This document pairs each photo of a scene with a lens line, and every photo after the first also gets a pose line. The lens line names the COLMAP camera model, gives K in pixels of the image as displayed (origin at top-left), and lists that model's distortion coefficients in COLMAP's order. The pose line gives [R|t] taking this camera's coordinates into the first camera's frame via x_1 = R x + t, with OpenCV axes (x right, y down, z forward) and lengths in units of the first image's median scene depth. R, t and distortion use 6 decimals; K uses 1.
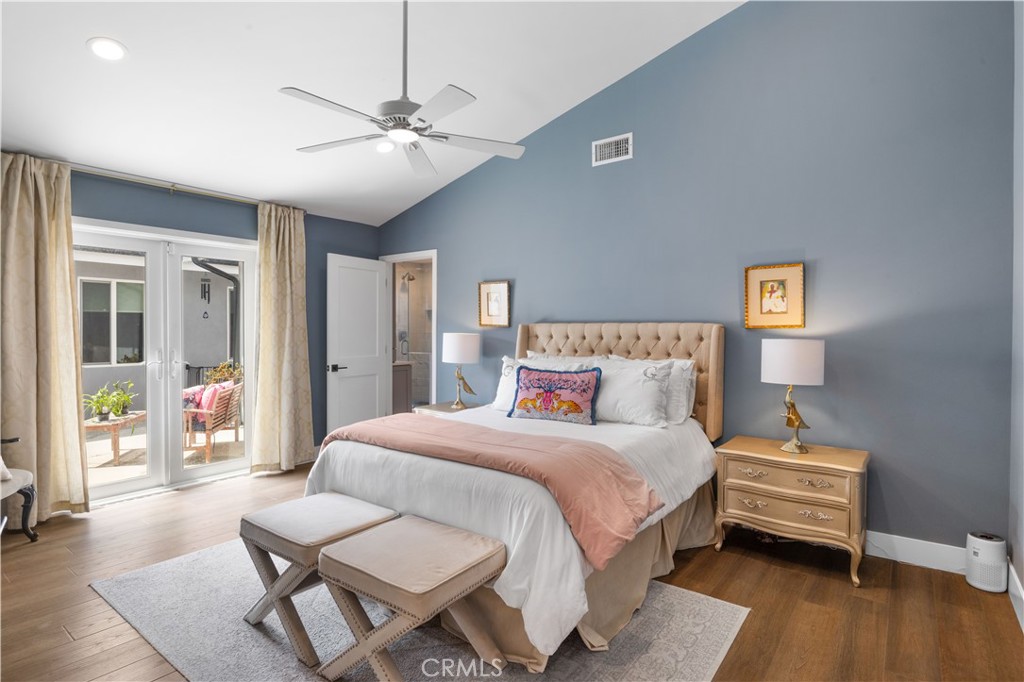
lens RADIAL K [[530.8, 0, 512.6], [0, 530.8, 339.7], [0, 0, 1]] dist [-0.003731, -0.000122]
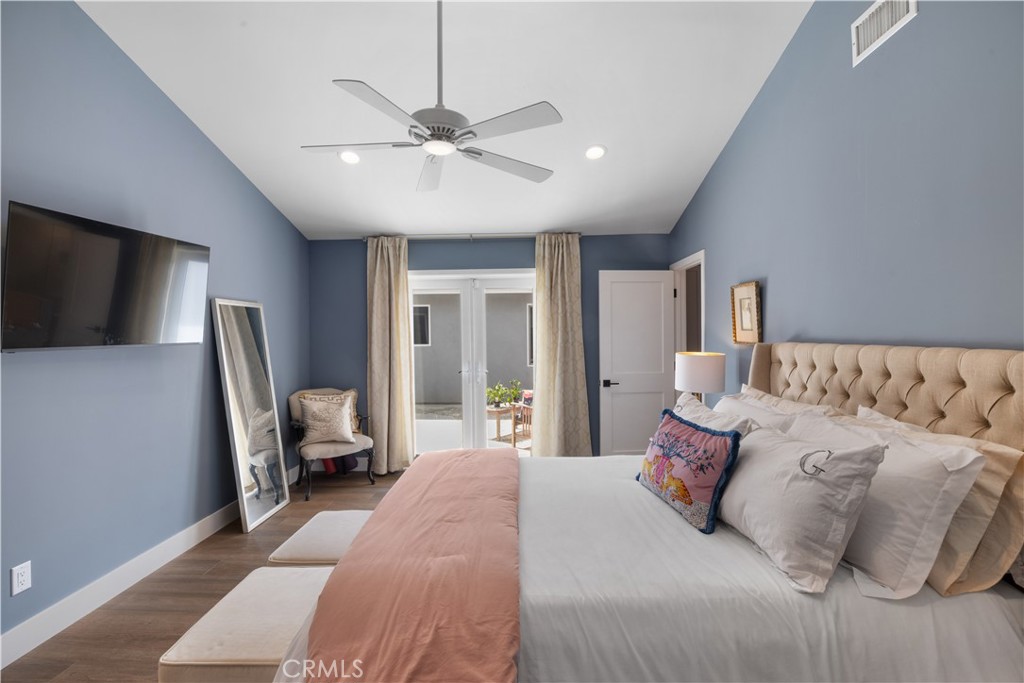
lens RADIAL K [[461.8, 0, 511.0], [0, 461.8, 336.9], [0, 0, 1]] dist [-0.012356, 0.000845]
pose [[0.574938, -0.003575, -0.818189, 0.318393], [-0.004033, 0.999966, -0.007203, -0.032174], [0.818187, 0.007441, 0.574904, 0.399775]]
